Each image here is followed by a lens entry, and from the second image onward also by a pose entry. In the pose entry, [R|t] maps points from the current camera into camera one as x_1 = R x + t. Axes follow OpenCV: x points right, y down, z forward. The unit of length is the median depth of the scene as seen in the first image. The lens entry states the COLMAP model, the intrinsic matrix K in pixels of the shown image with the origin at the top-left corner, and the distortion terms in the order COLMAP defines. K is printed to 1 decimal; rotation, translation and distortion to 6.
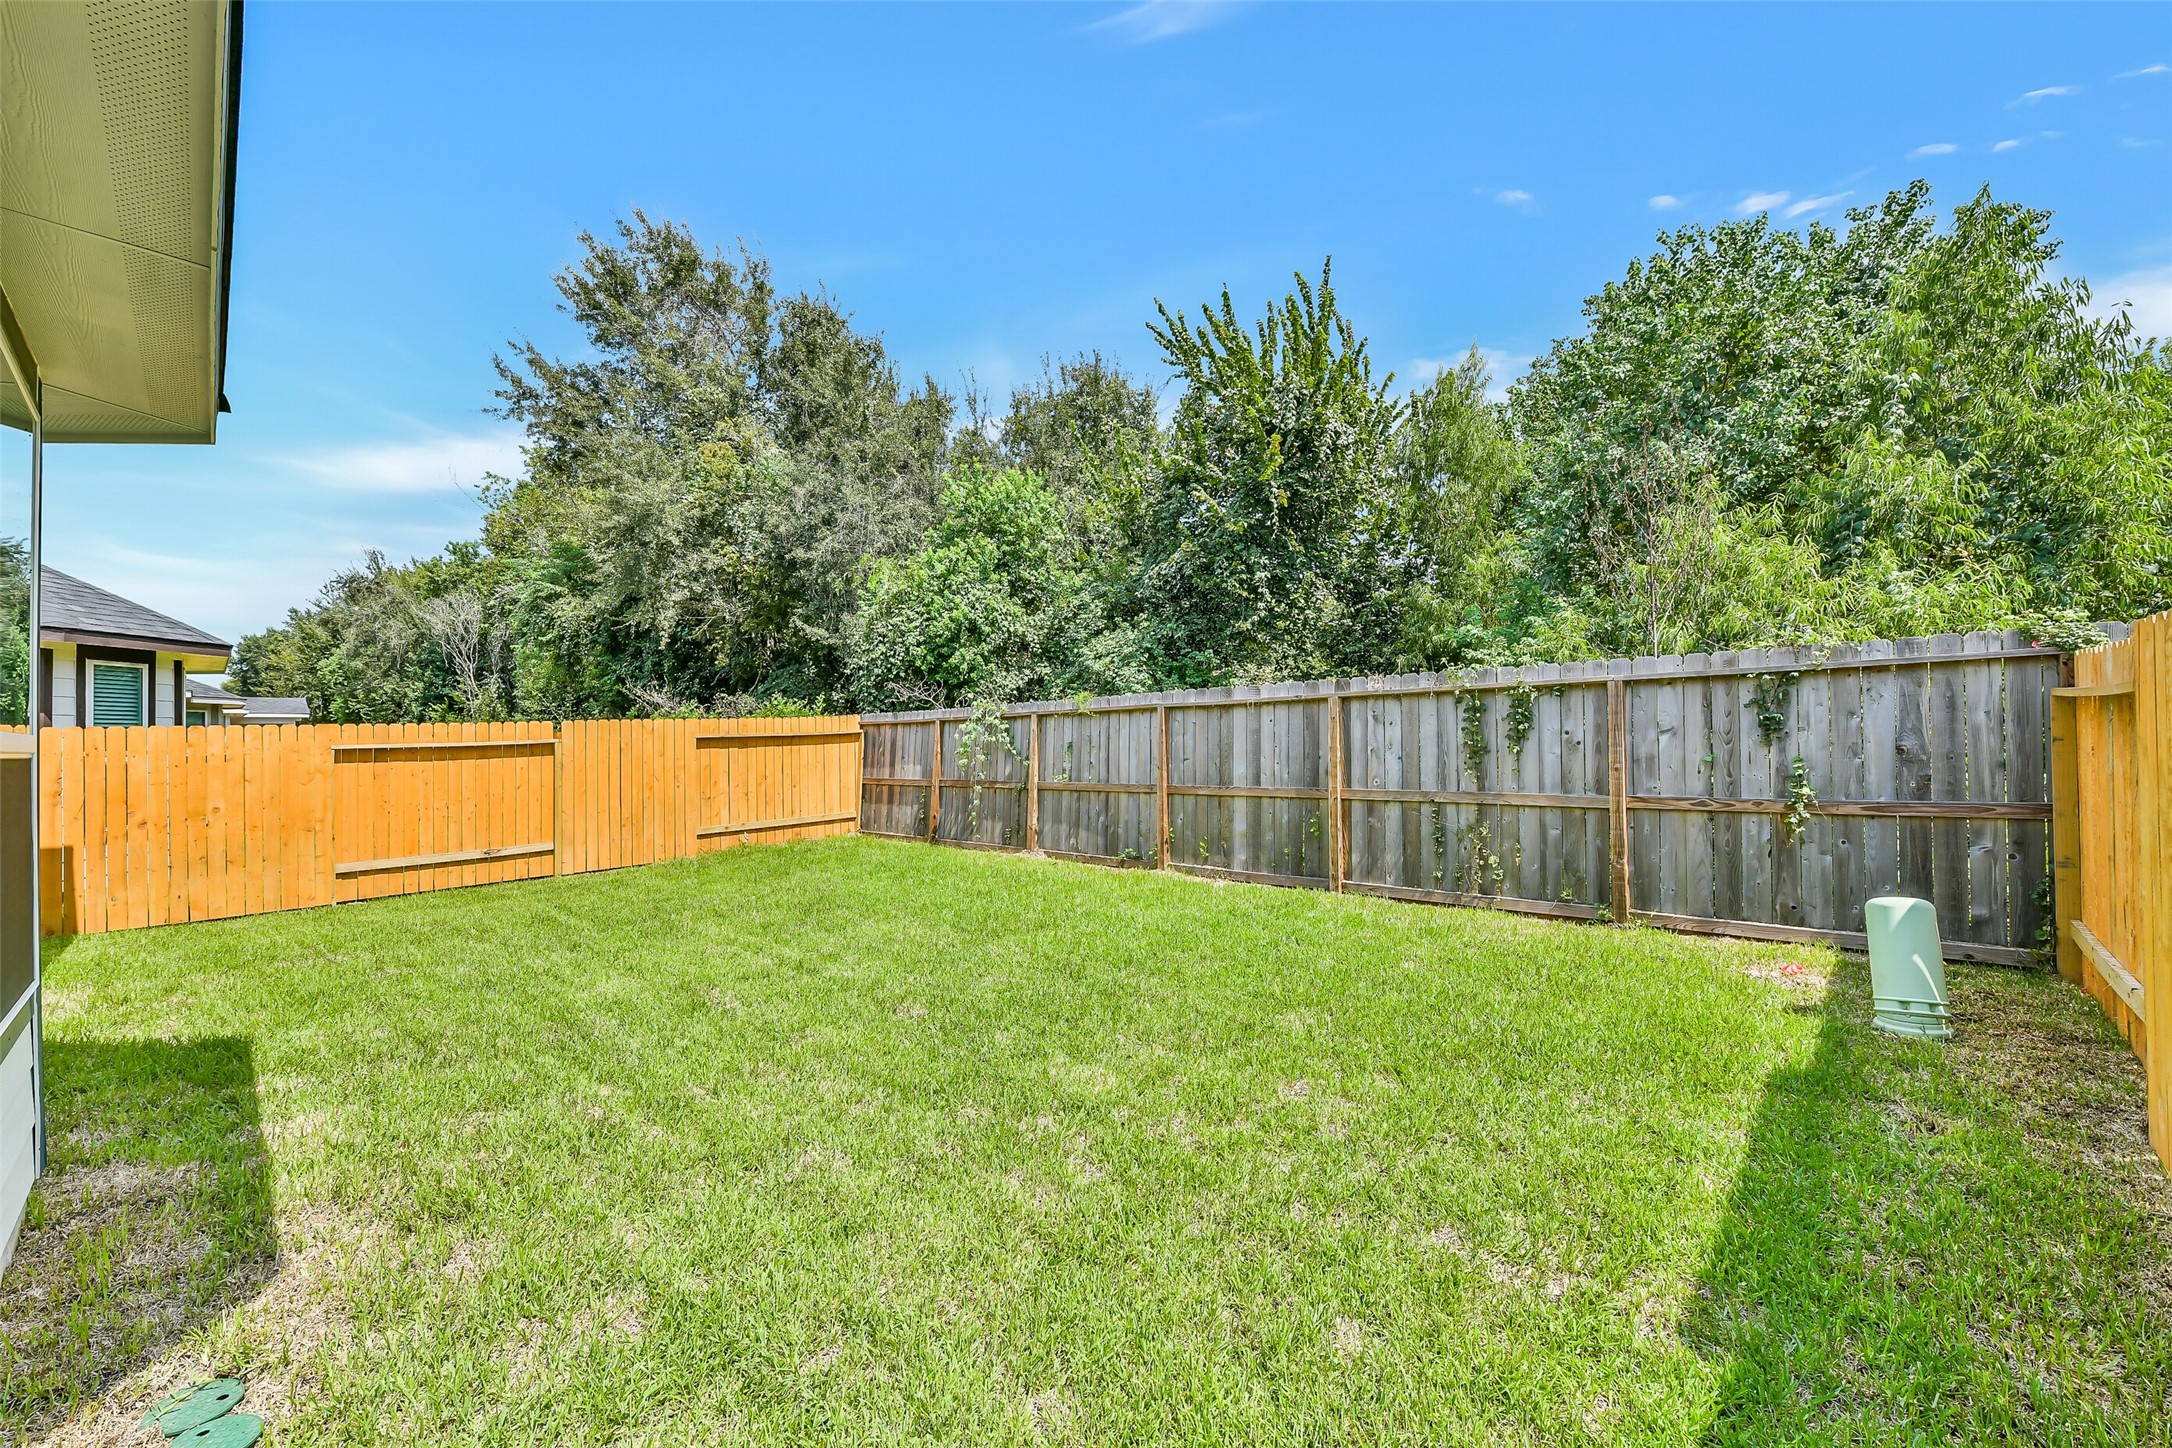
lens RADIAL K [[855.4, 0, 1085.6], [0, 855.4, 723.0], [0, 0, 1]] dist [0.000252, -0.000776]
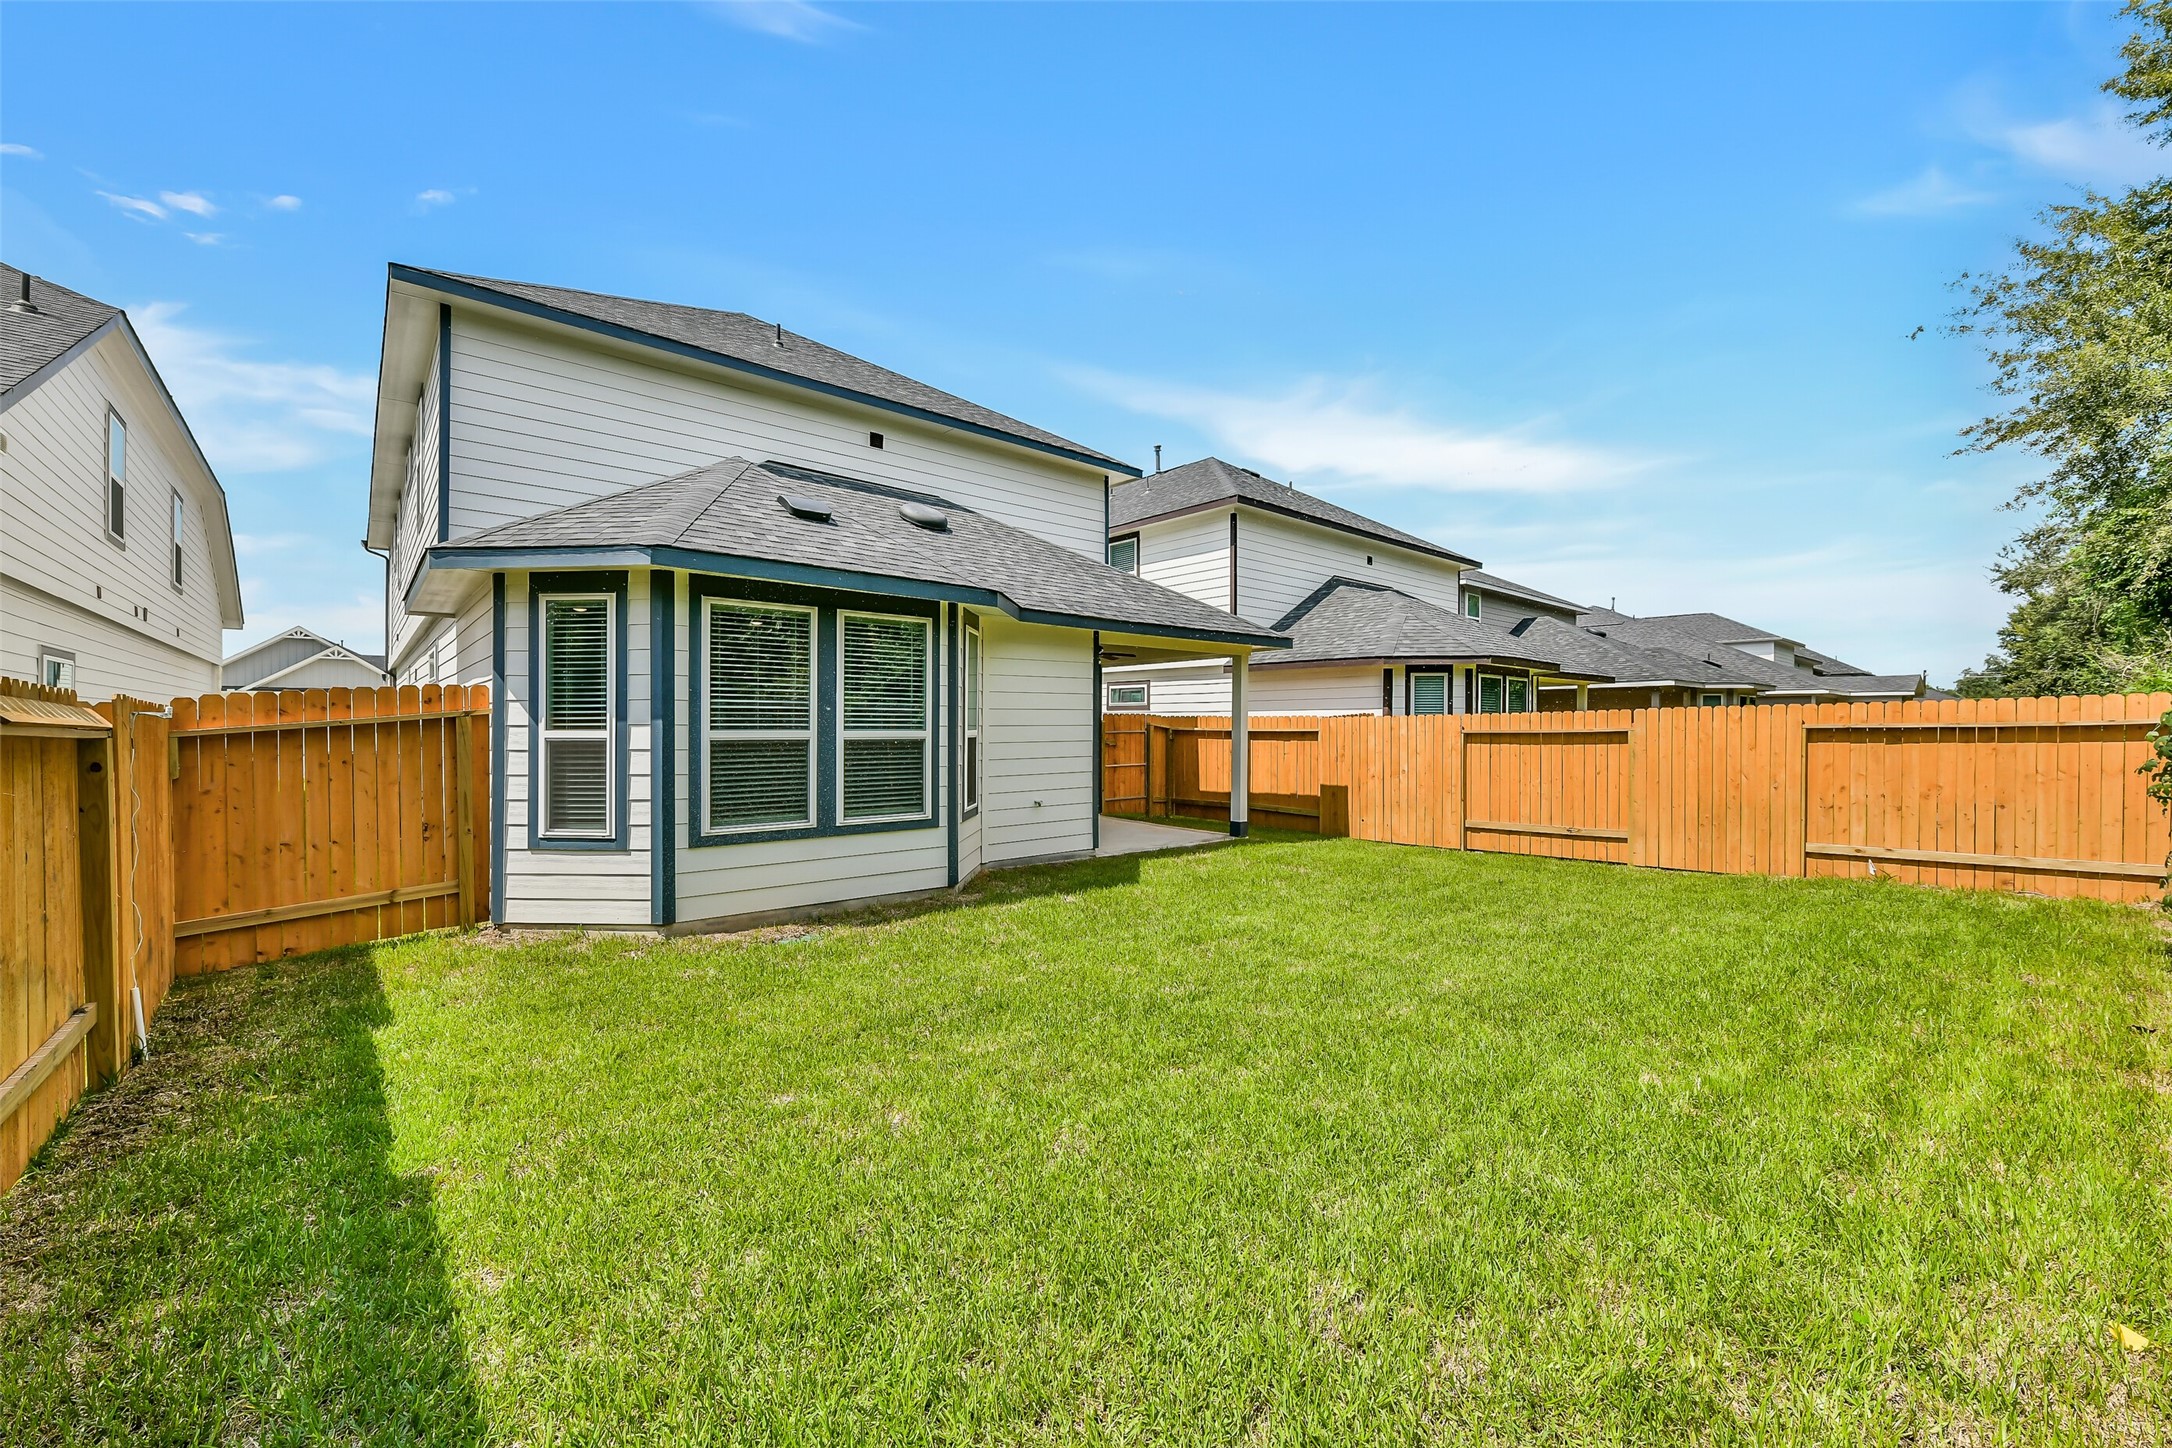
lens RADIAL K [[855.4, 0, 1096.1], [0, 855.4, 735.2], [0, 0, 1]] dist [0.000252, -0.000776]
pose [[-0.087536, 0.028588, -0.995751, 0.393074], [0.019672, 0.999443, 0.026965, -0.010445], [0.995967, -0.017228, -0.088049, 0.440097]]
